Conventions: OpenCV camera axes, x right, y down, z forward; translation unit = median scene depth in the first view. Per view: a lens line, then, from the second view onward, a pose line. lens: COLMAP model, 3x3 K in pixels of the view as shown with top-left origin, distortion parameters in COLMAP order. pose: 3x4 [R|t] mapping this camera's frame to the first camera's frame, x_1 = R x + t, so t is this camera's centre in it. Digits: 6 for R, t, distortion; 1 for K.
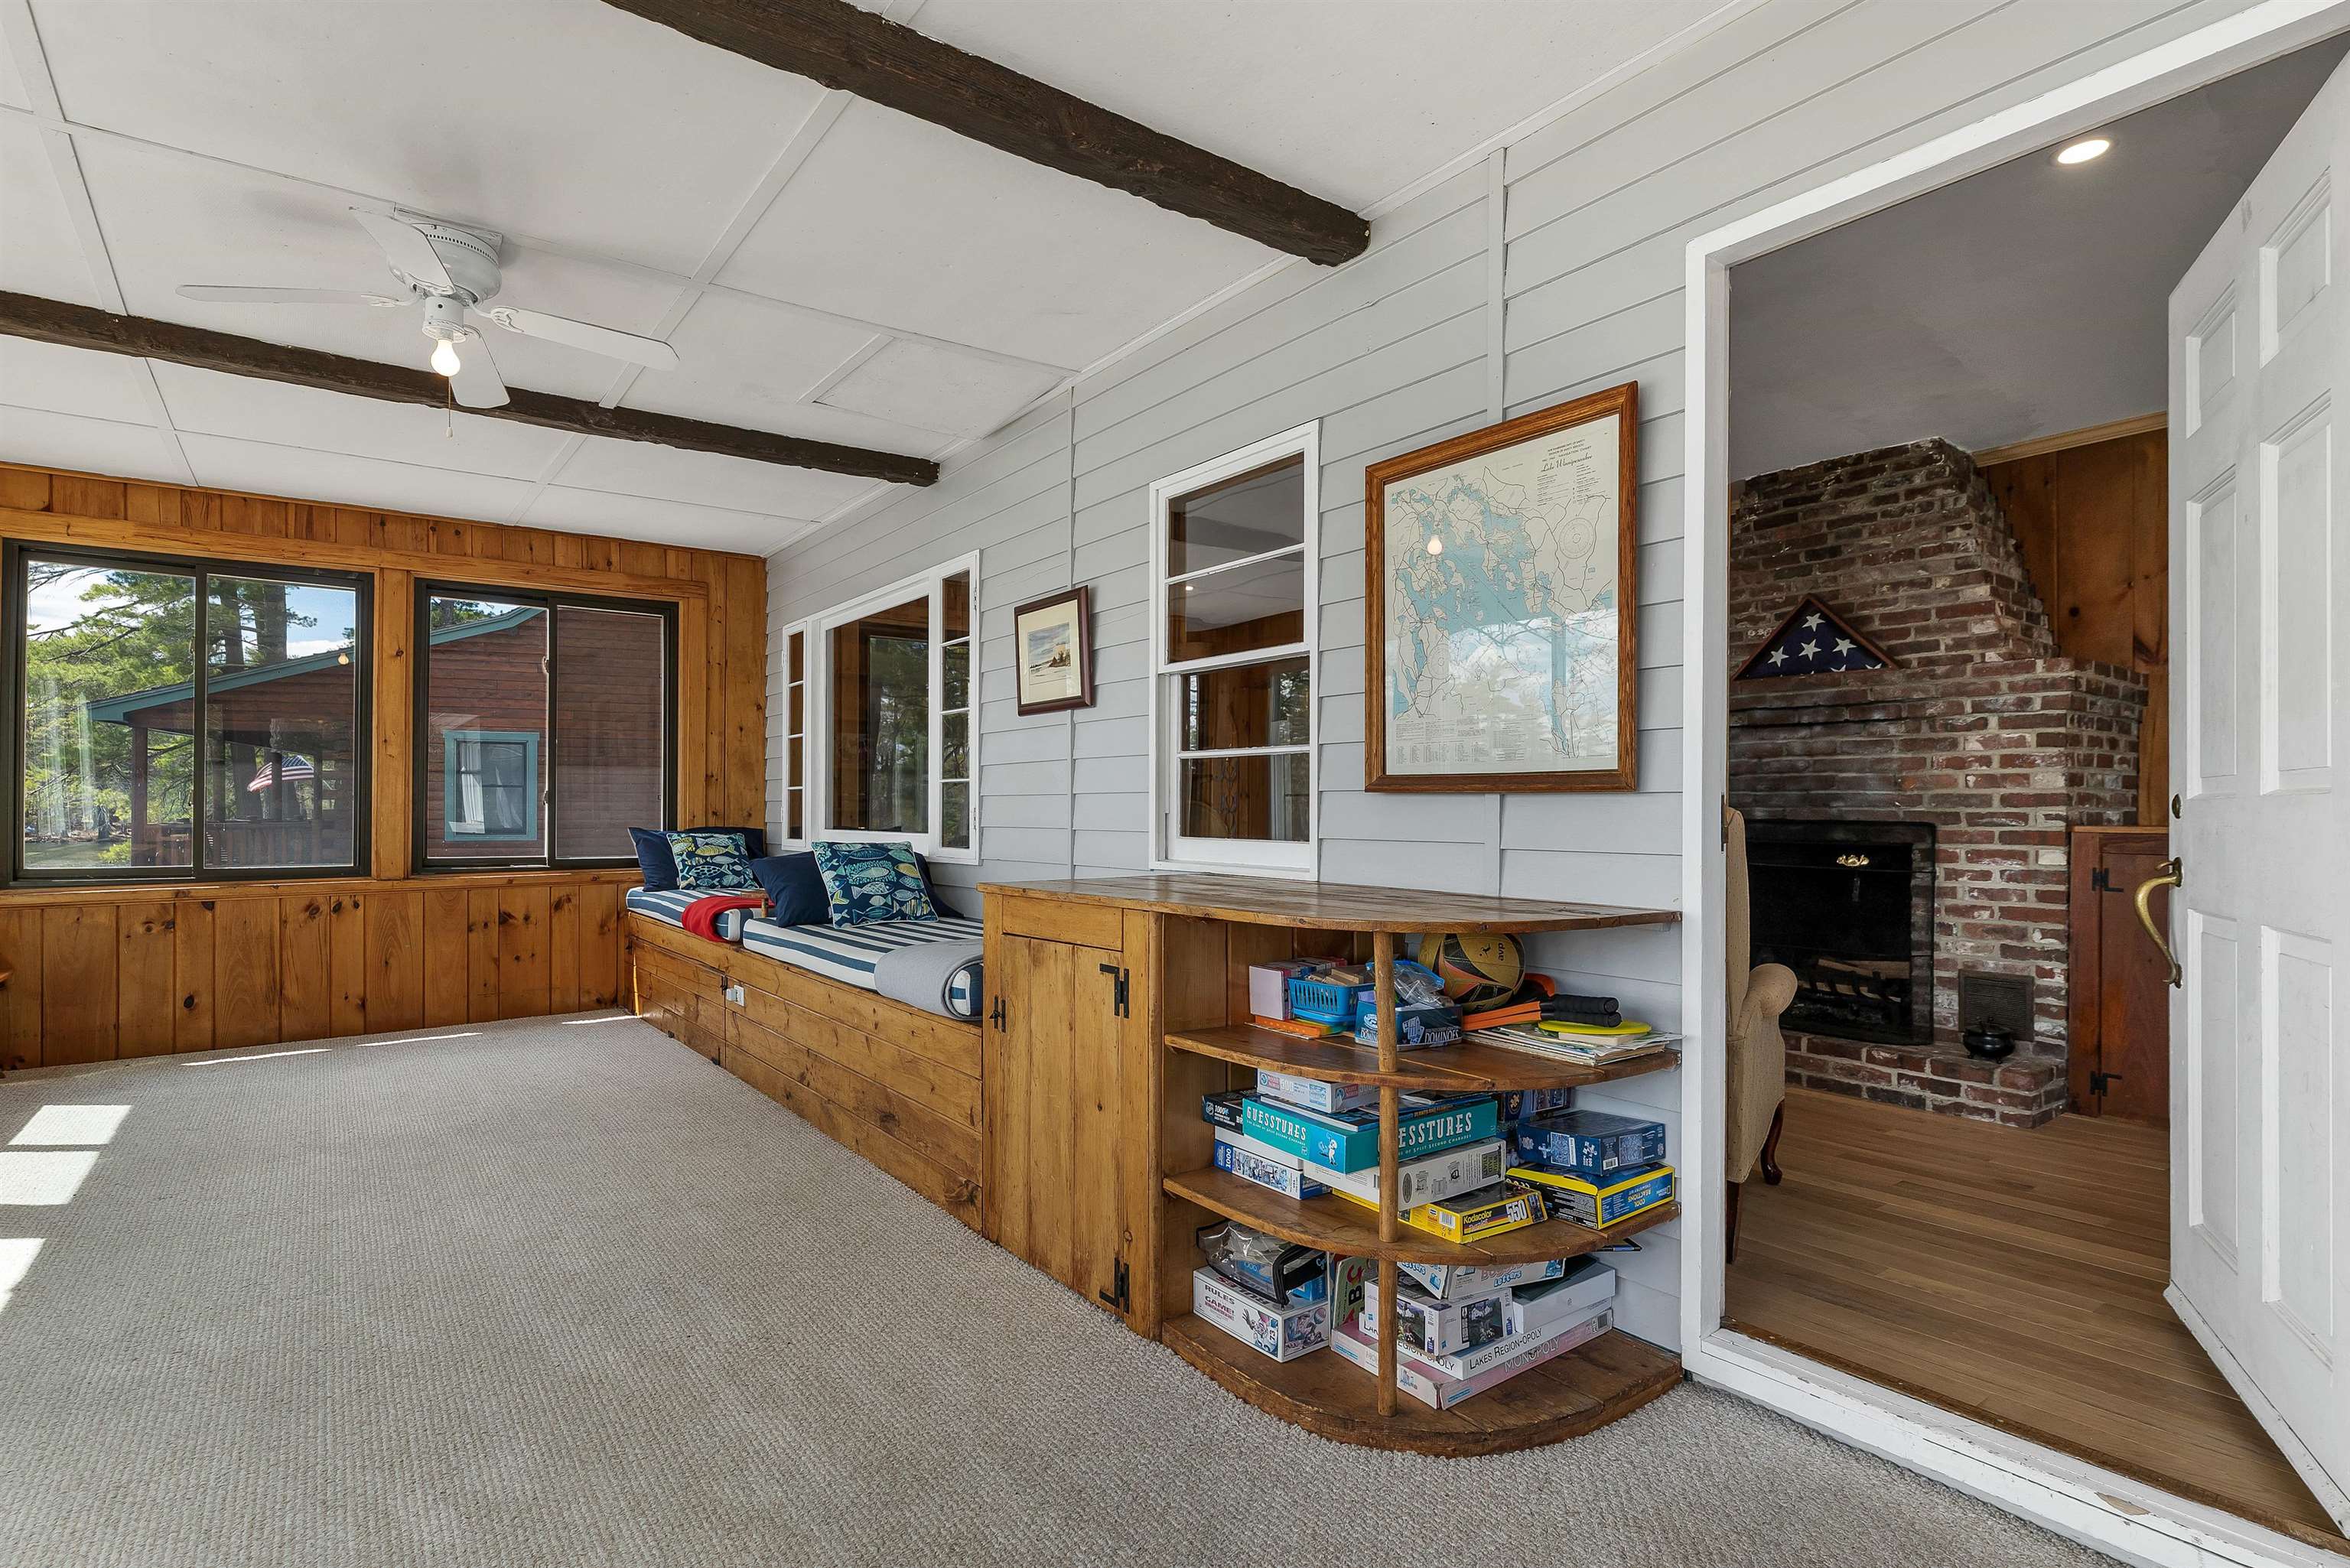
lens RADIAL K [[1201.4, 0, 1232.1], [0, 1201.4, 800.3], [0, 0, 1]] dist [0.006758, 0.000660]
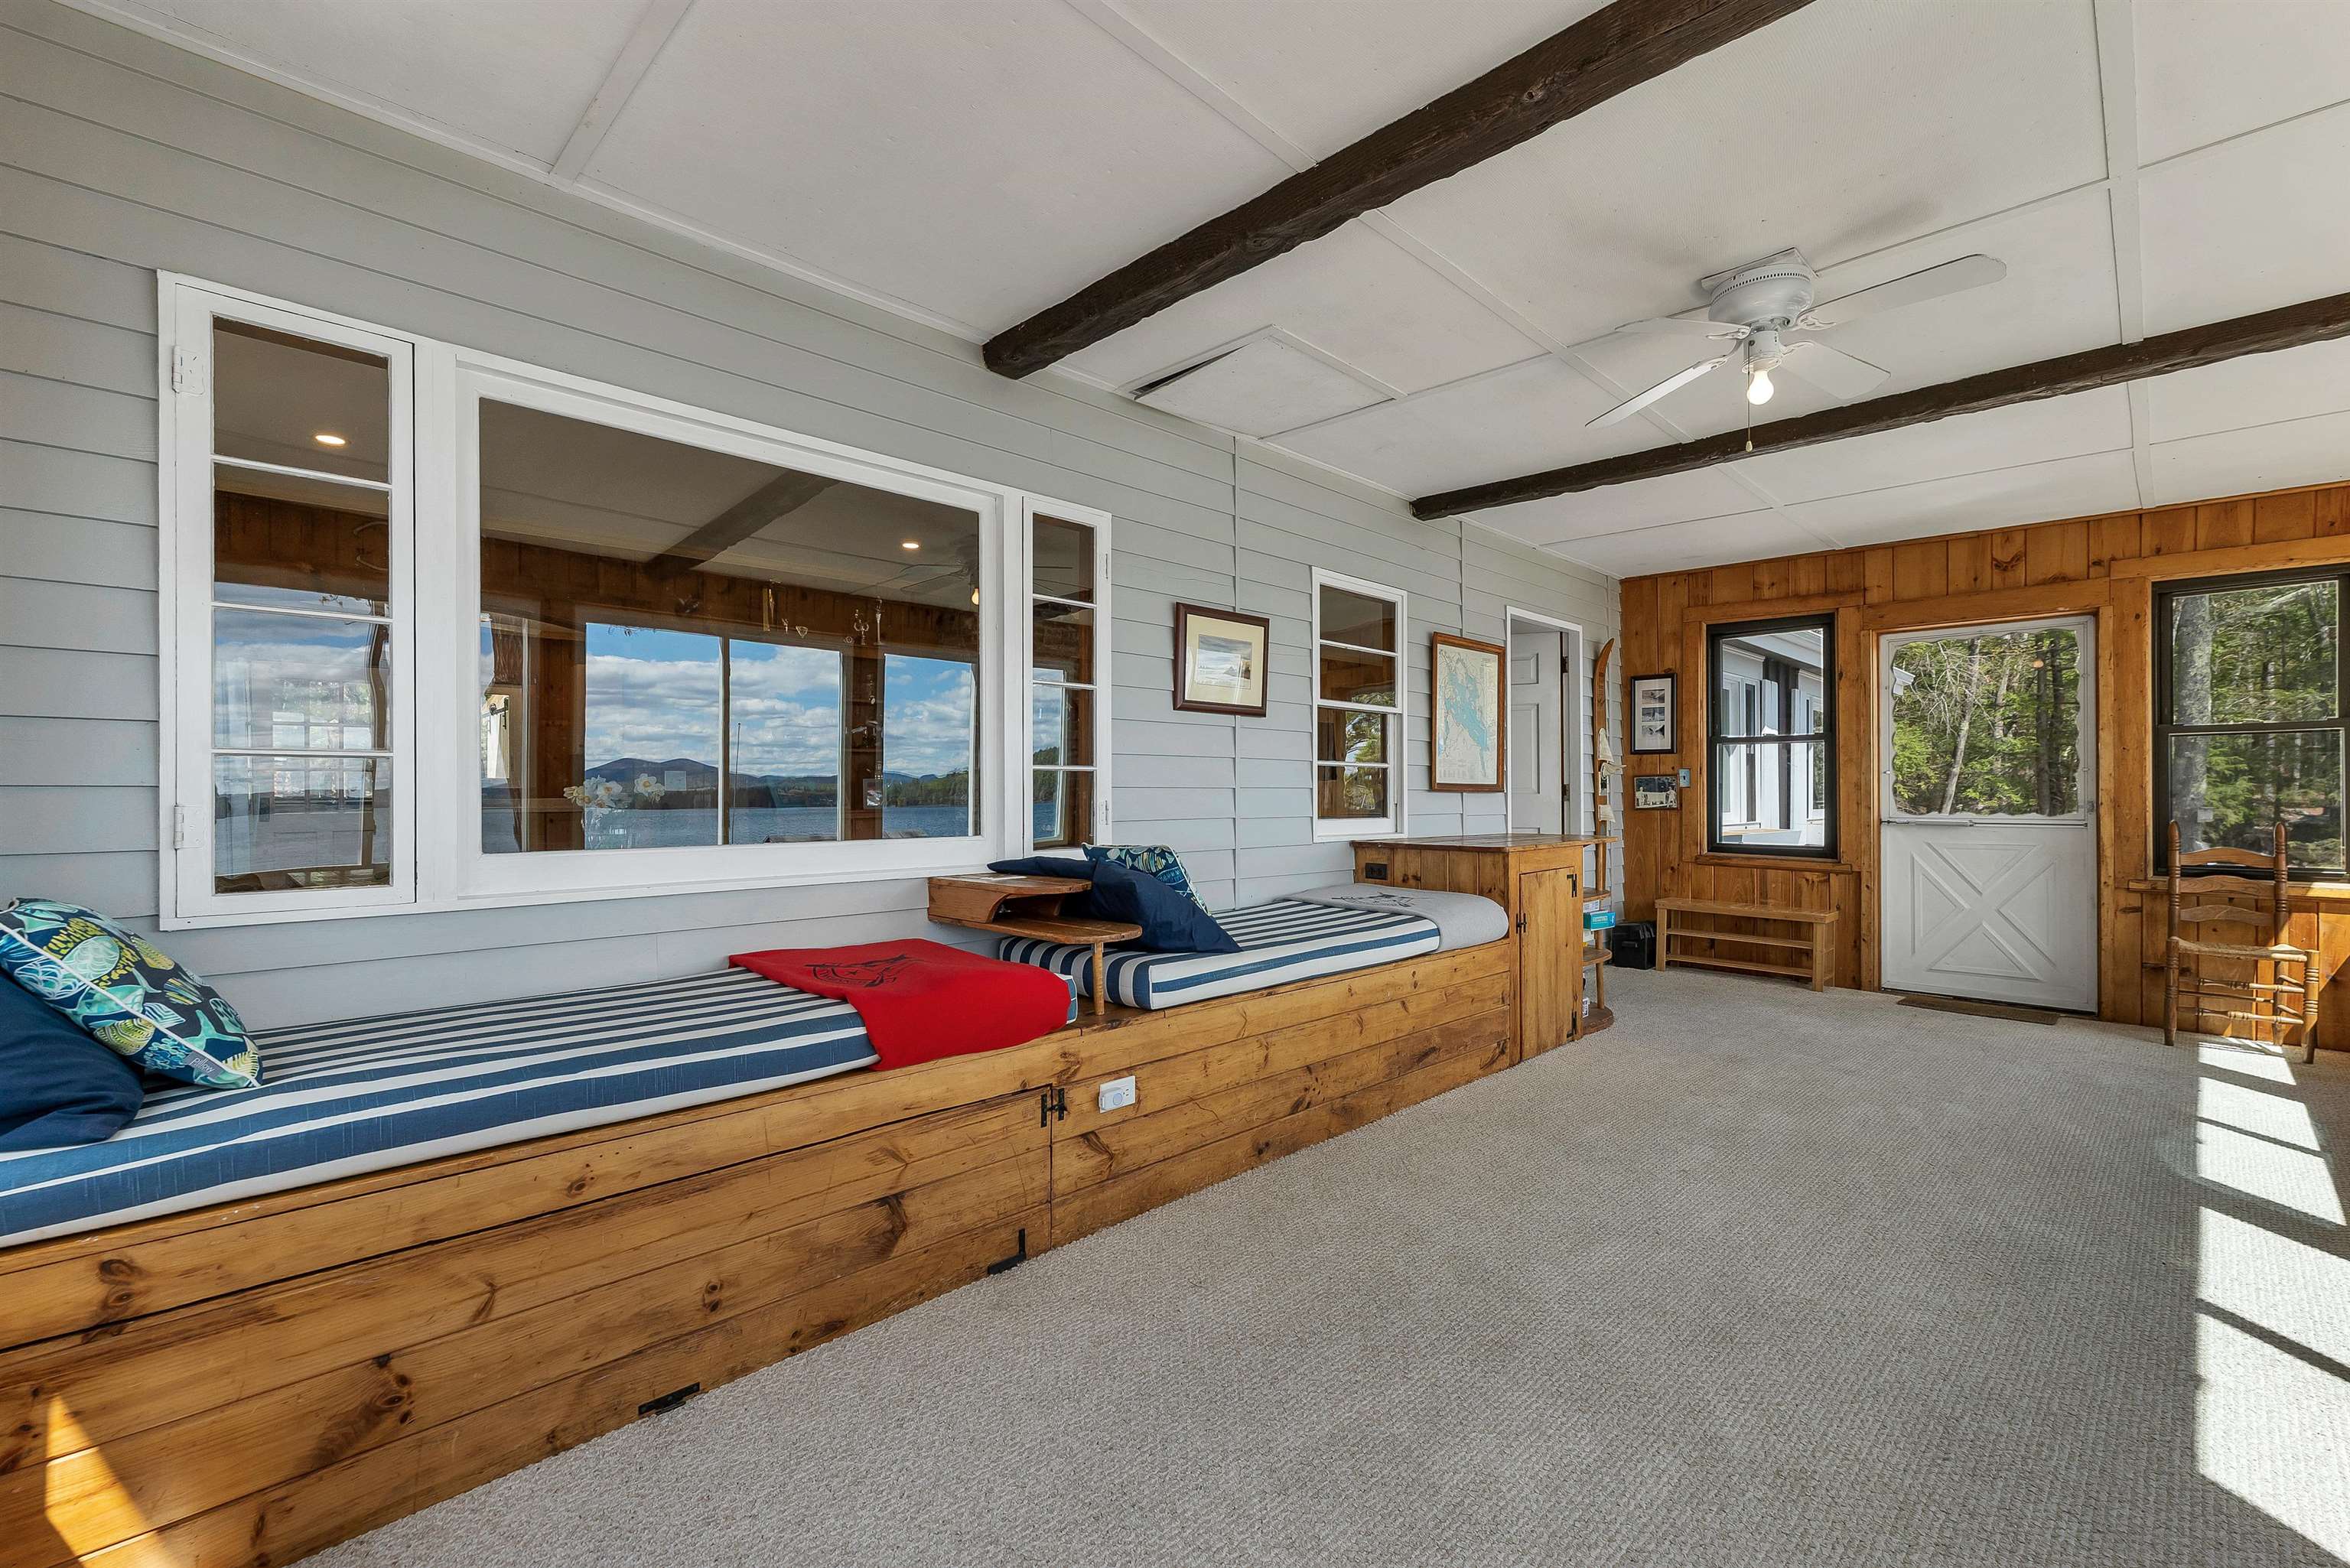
lens RADIAL K [[994.8, 0, 1163.3], [0, 994.8, 789.8], [0, 0, 1]] dist [0.003365, 0.001931]
pose [[-0.126464, 0.009105, 0.991929, -1.472211], [-0.003788, 0.999946, -0.009661, 0.008389], [-0.991964, -0.004979, -0.126423, 1.634032]]
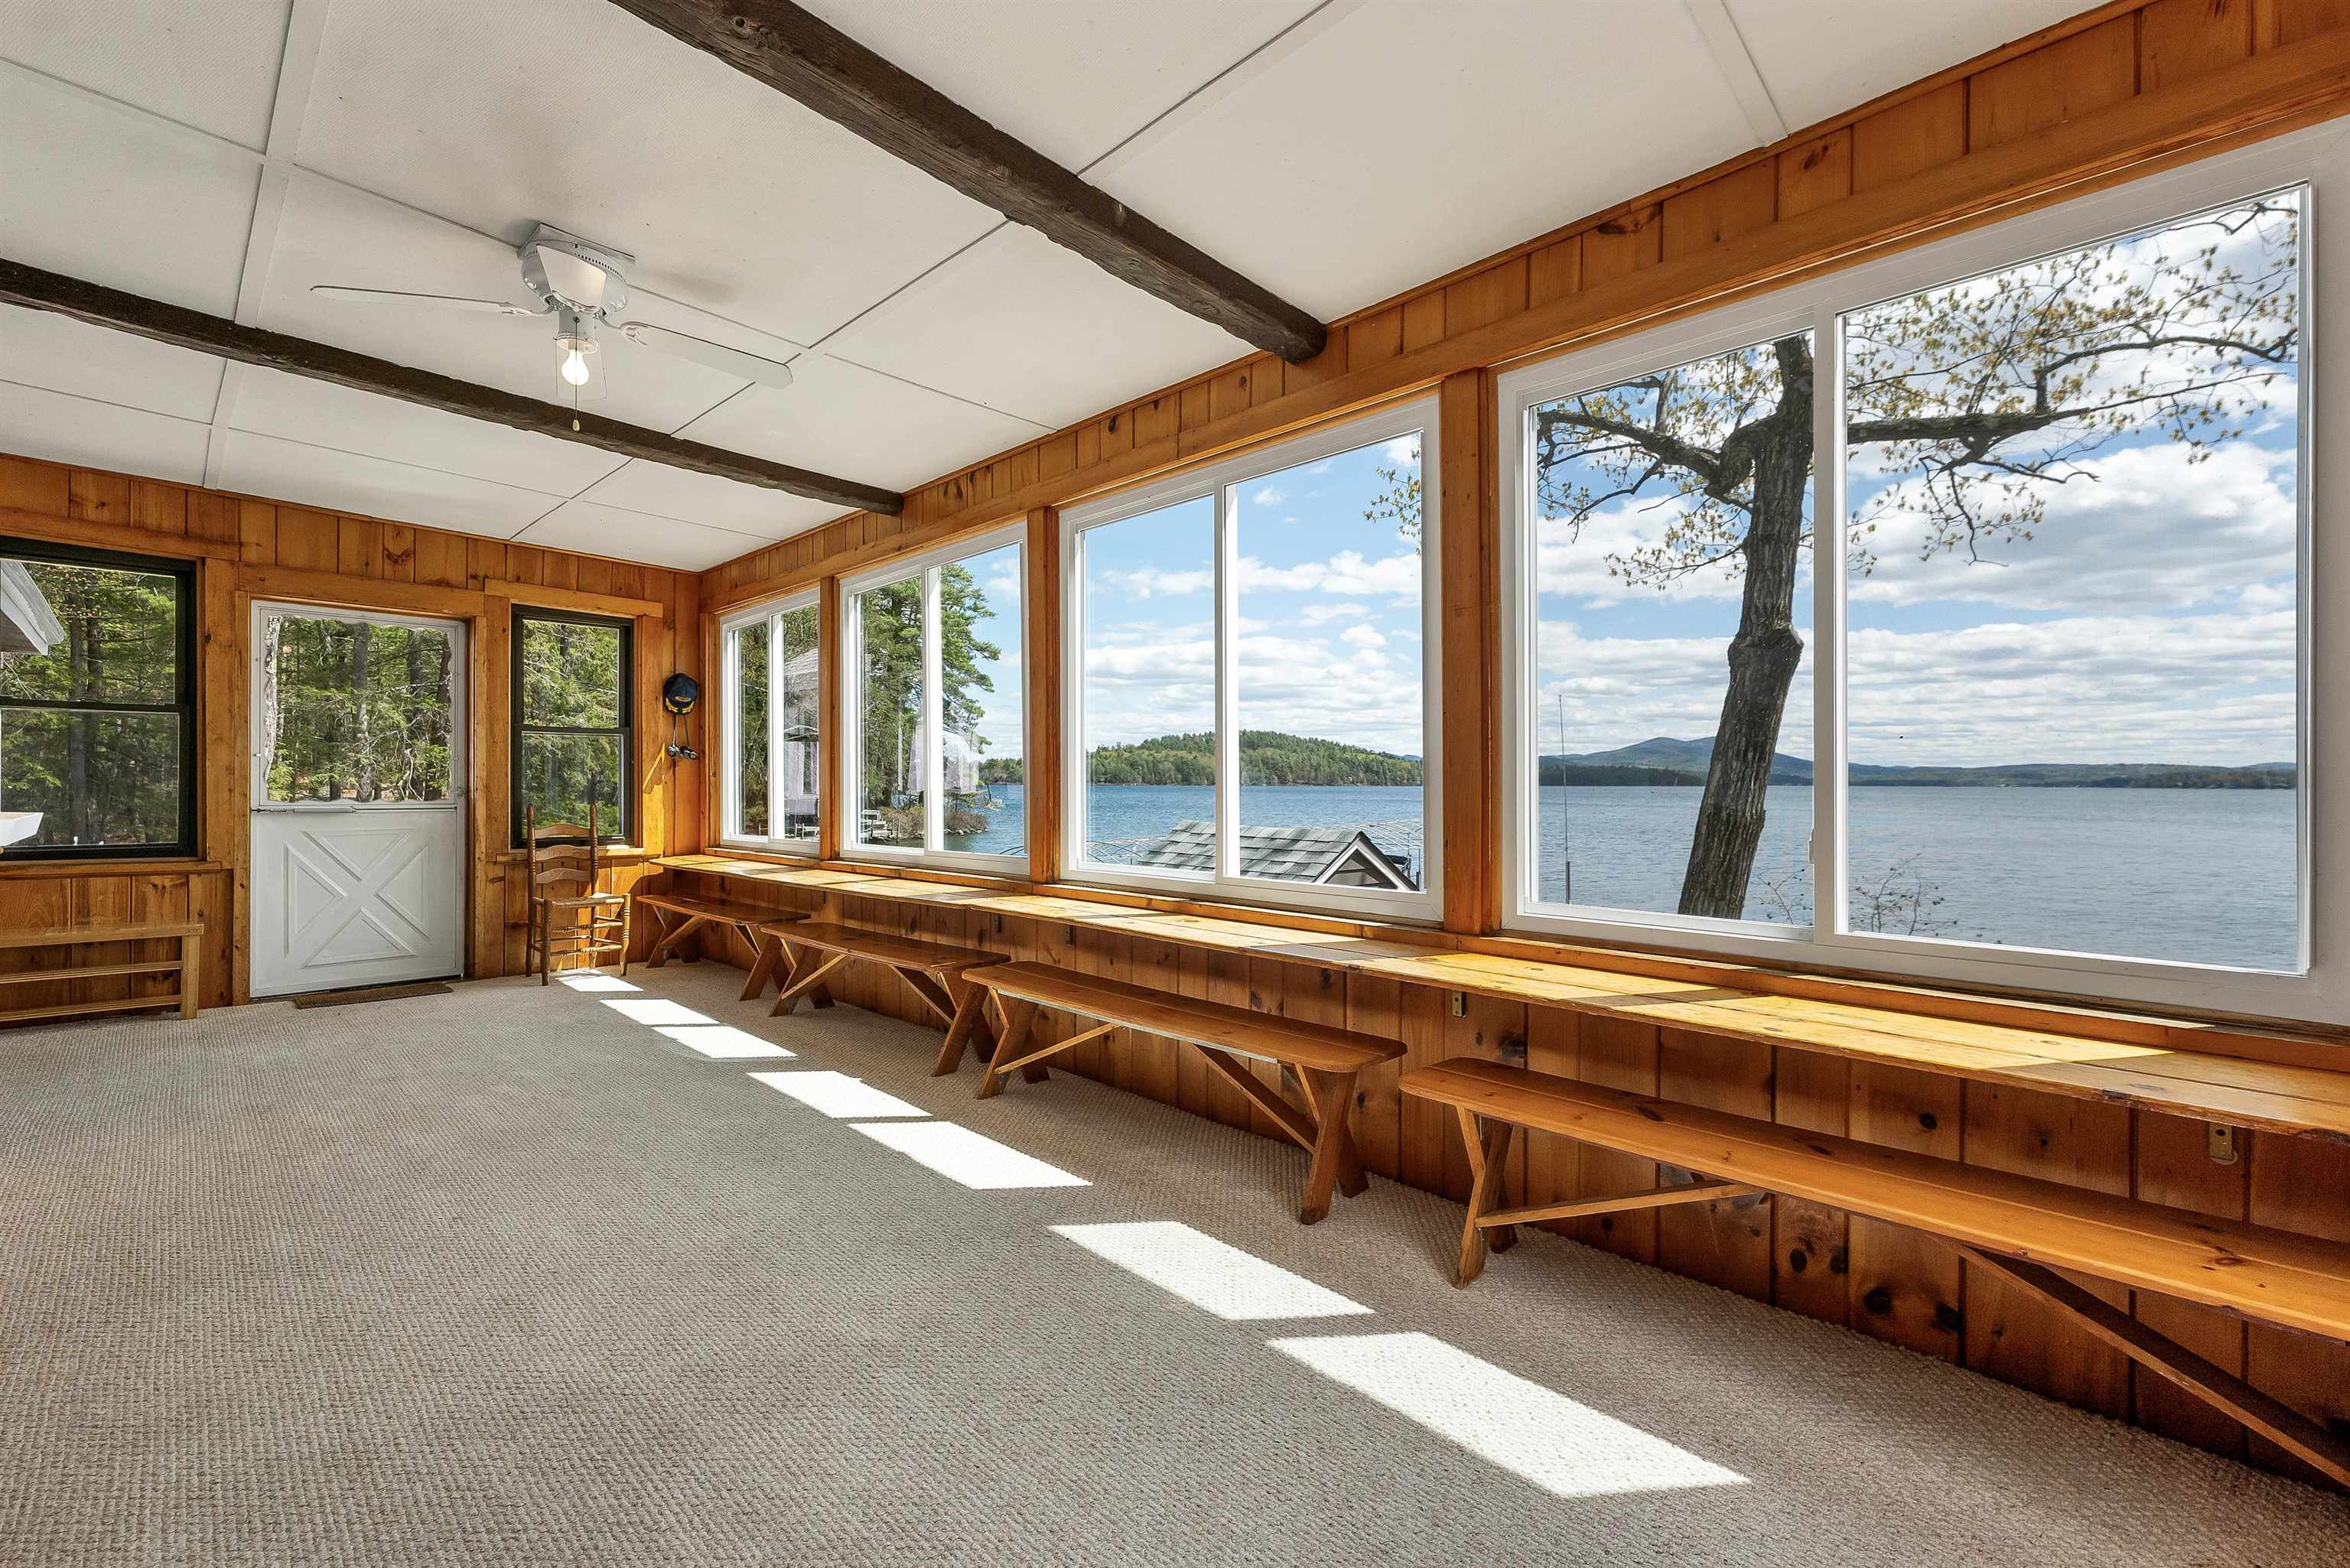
lens RADIAL K [[994.8, 0, 1163.3], [0, 994.8, 776.4], [0, 0, 1]] dist [0.003365, 0.001931]
pose [[-0.987400, -0.003294, -0.158212, -1.022123], [-0.001612, 0.999941, -0.010755, 0.003767], [0.158238, -0.010364, -0.987347, 1.936439]]
